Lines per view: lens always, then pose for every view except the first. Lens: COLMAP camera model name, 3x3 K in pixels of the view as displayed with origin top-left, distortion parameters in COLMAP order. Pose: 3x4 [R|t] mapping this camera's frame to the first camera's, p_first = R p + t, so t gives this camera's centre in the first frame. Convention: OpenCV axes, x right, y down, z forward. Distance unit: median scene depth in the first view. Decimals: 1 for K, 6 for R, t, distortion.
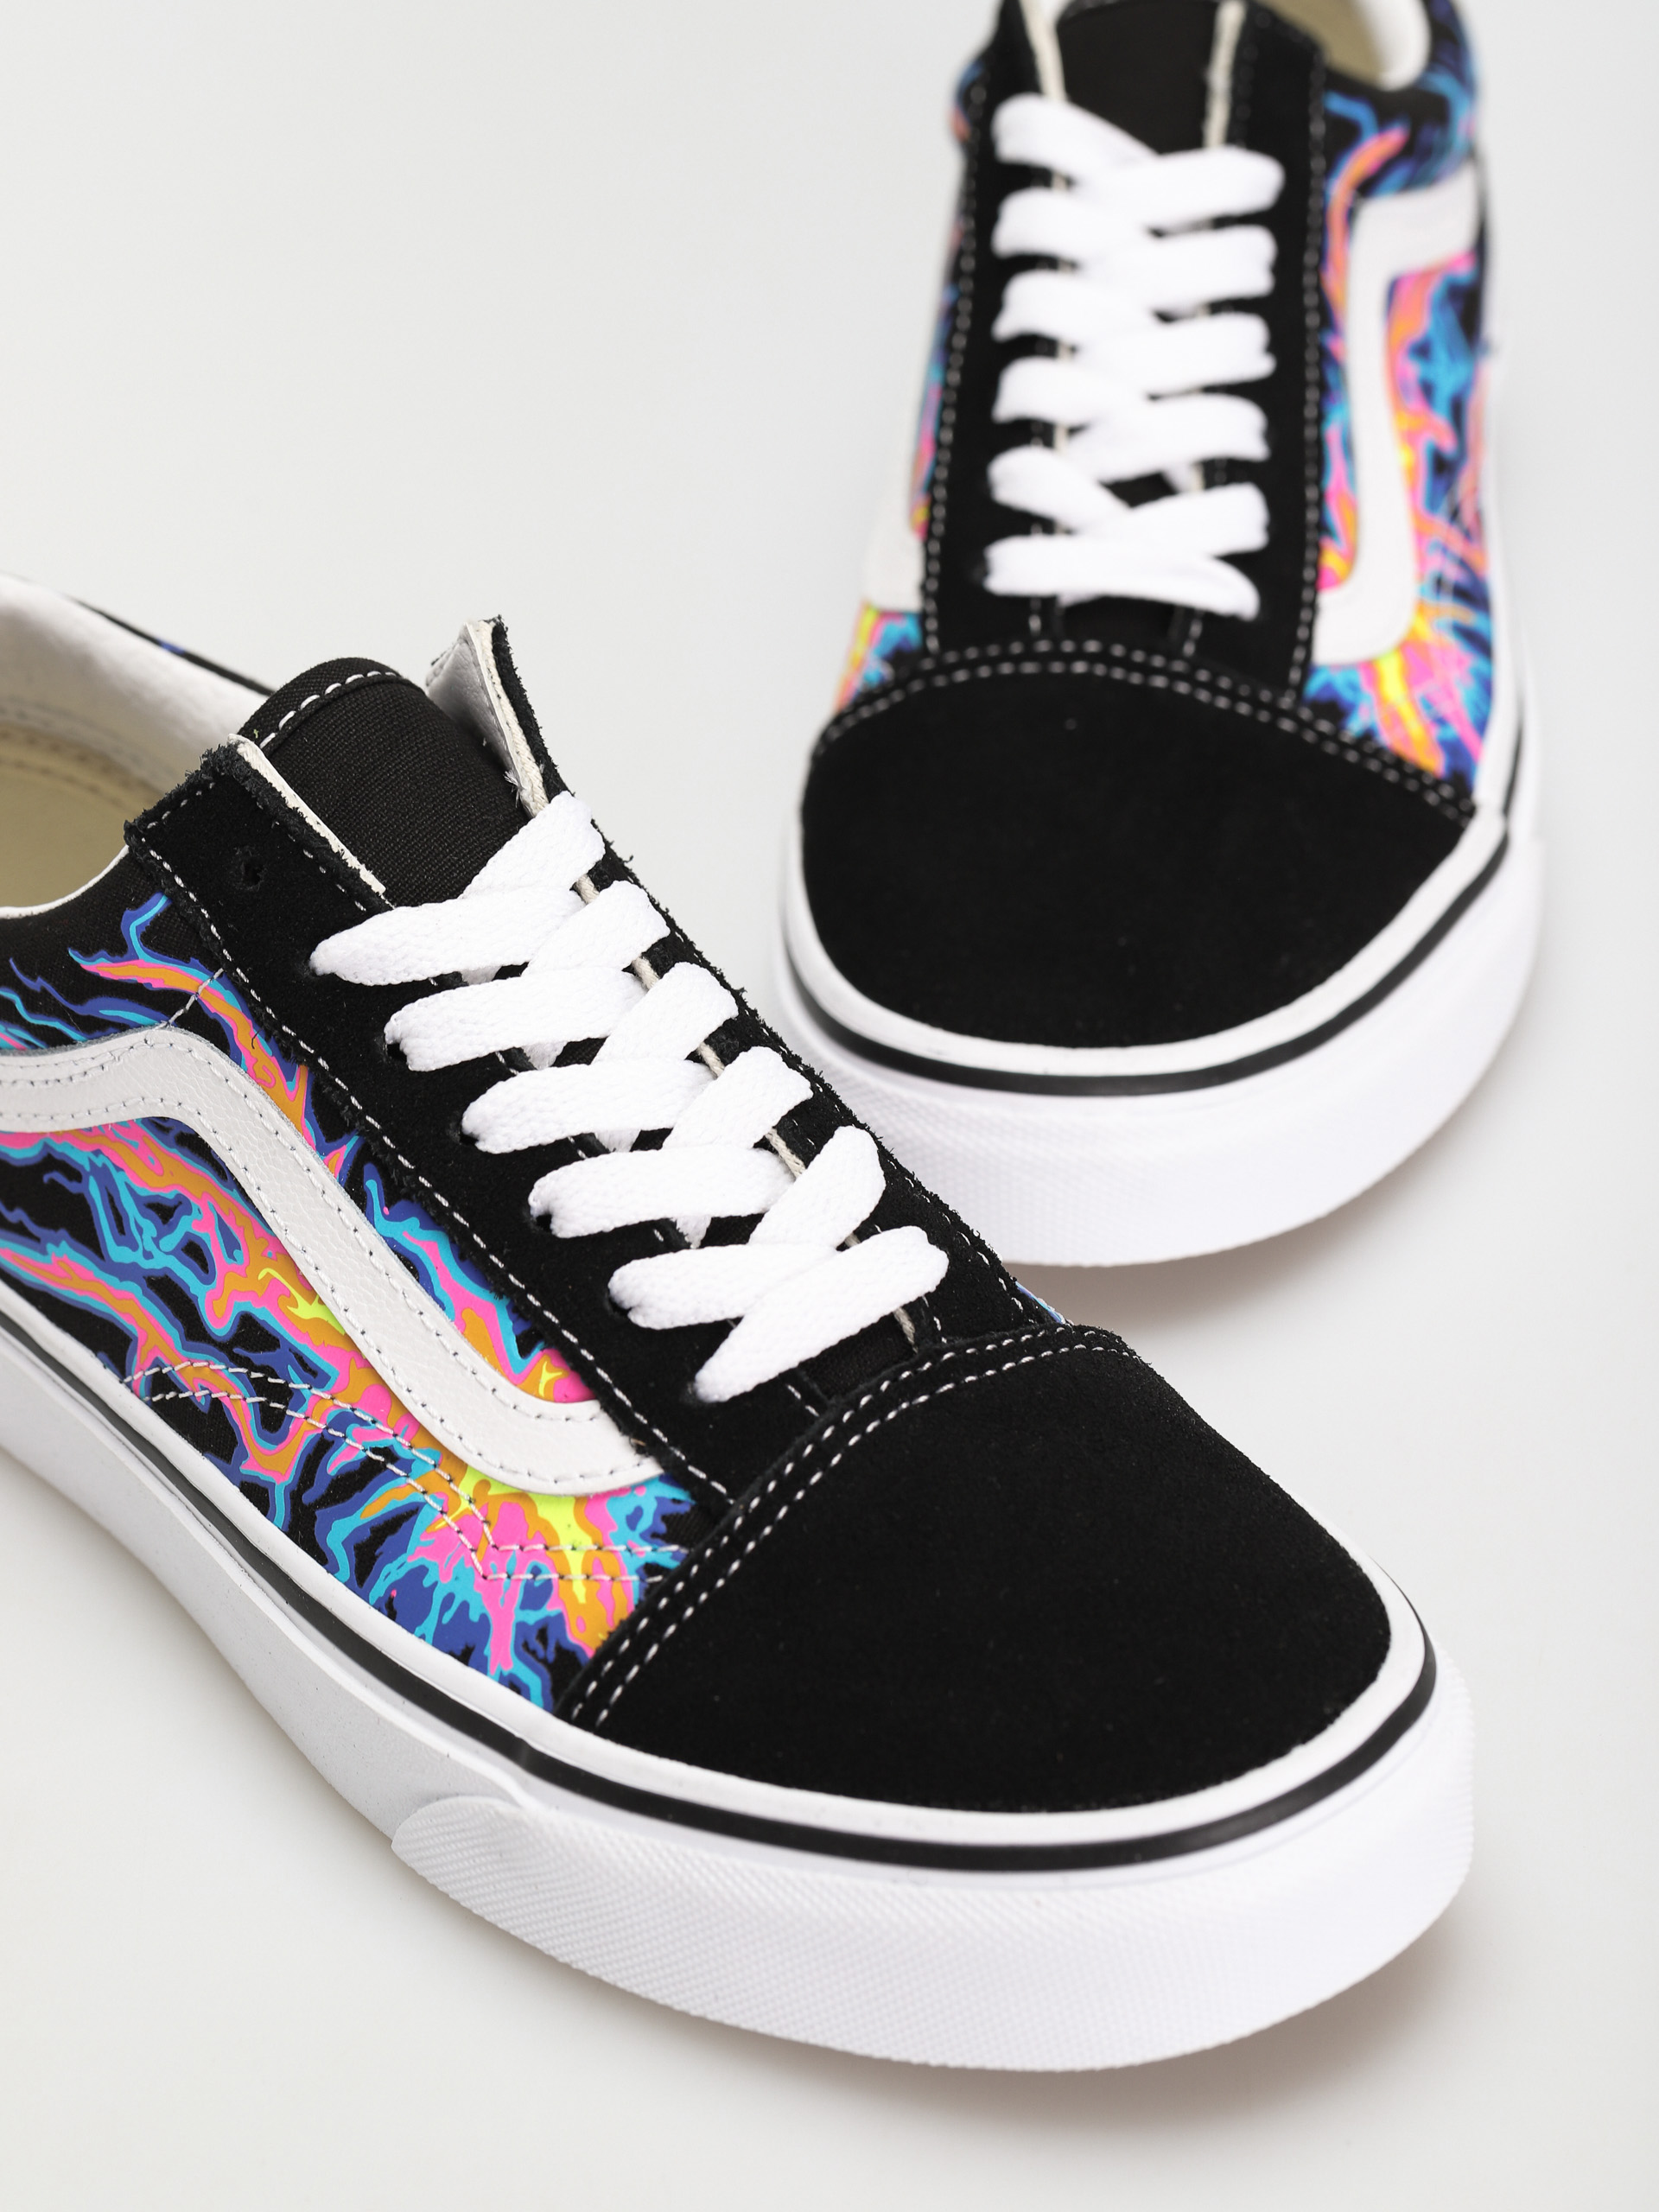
lens RADIAL K [[7921.6, 0, 829.5], [0, 7921.6, 1106.0], [0, 0, 1]] dist [0.049350, -1.838380]
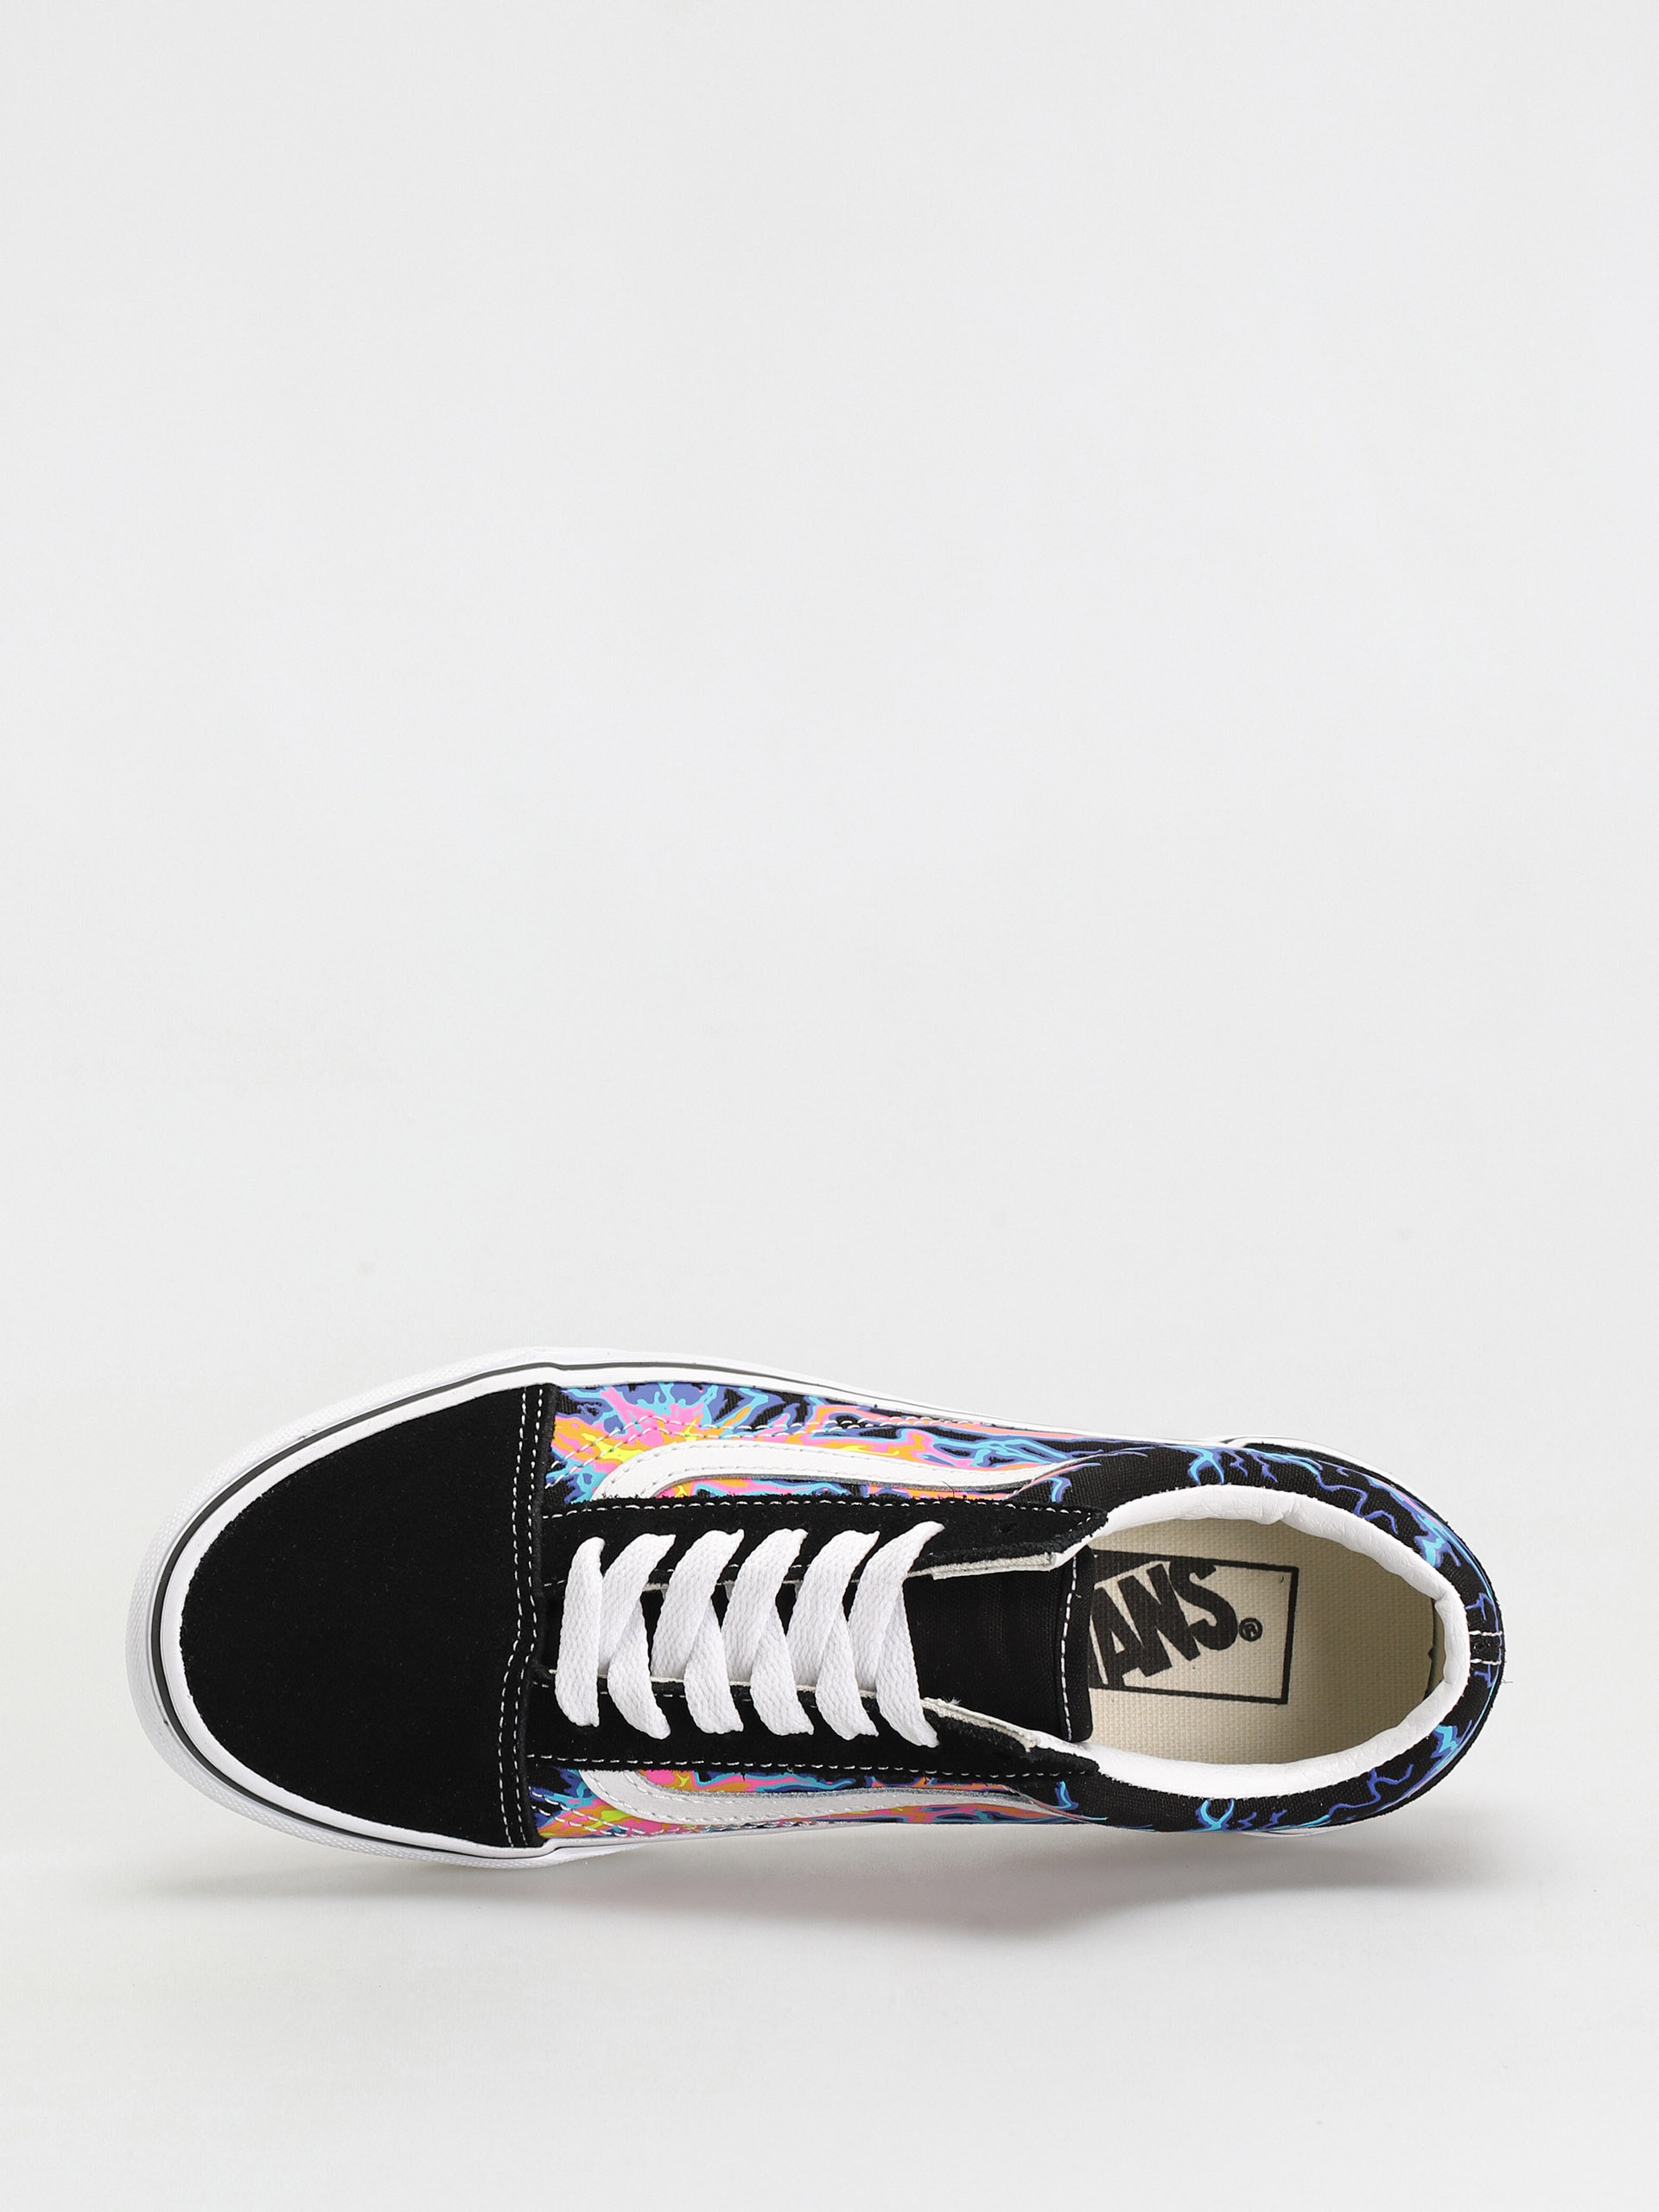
lens RADIAL K [[7921.6, 0, 829.5], [0, 7921.6, 1106.0], [0, 0, 1]] dist [0.049350, -1.838380]
pose [[-0.693057, 0.714085, -0.098767, 0.048958], [-0.445186, -0.316204, 0.837750, -1.340186], [0.566994, 0.624578, 0.537048, 0.074825]]
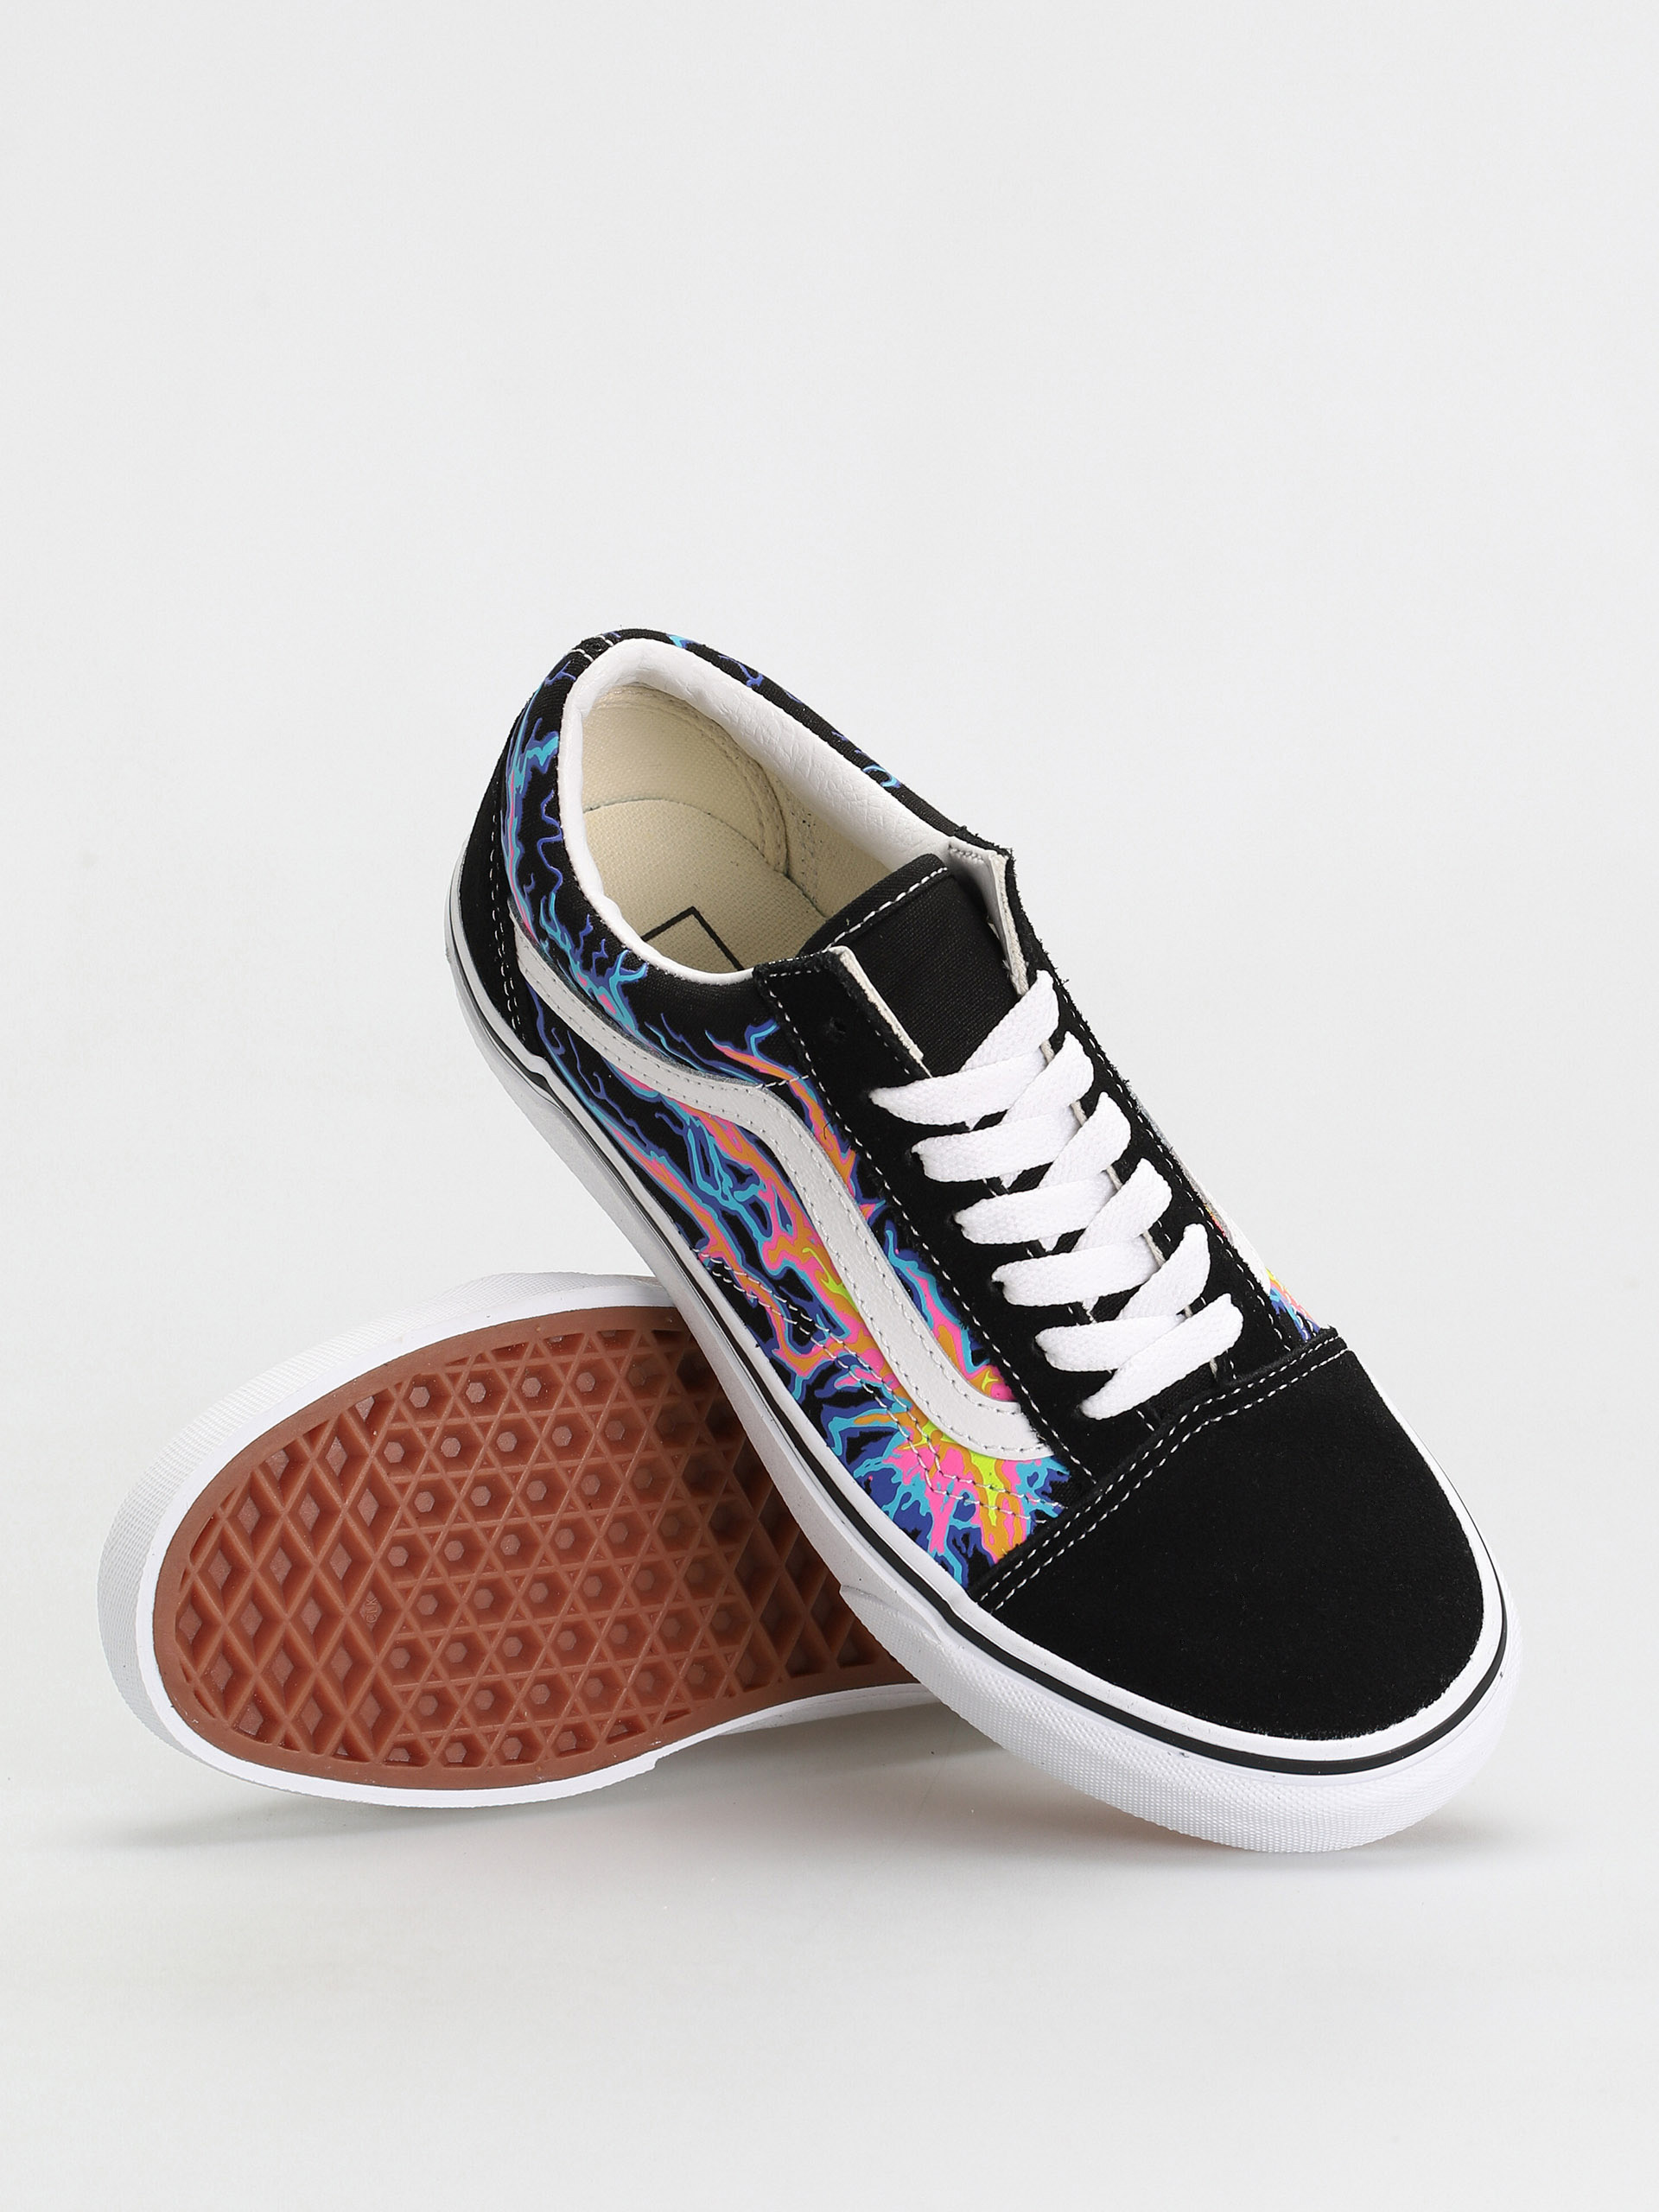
lens RADIAL K [[7921.6, 0, 829.5], [0, 7921.6, 1106.0], [0, 0, 1]] dist [0.049350, -1.838380]
pose [[0.987845, 0.101960, 0.117328, -0.258795], [-0.144459, 0.880866, 0.450784, -0.725479], [-0.057388, -0.462254, 0.884889, -0.381739]]
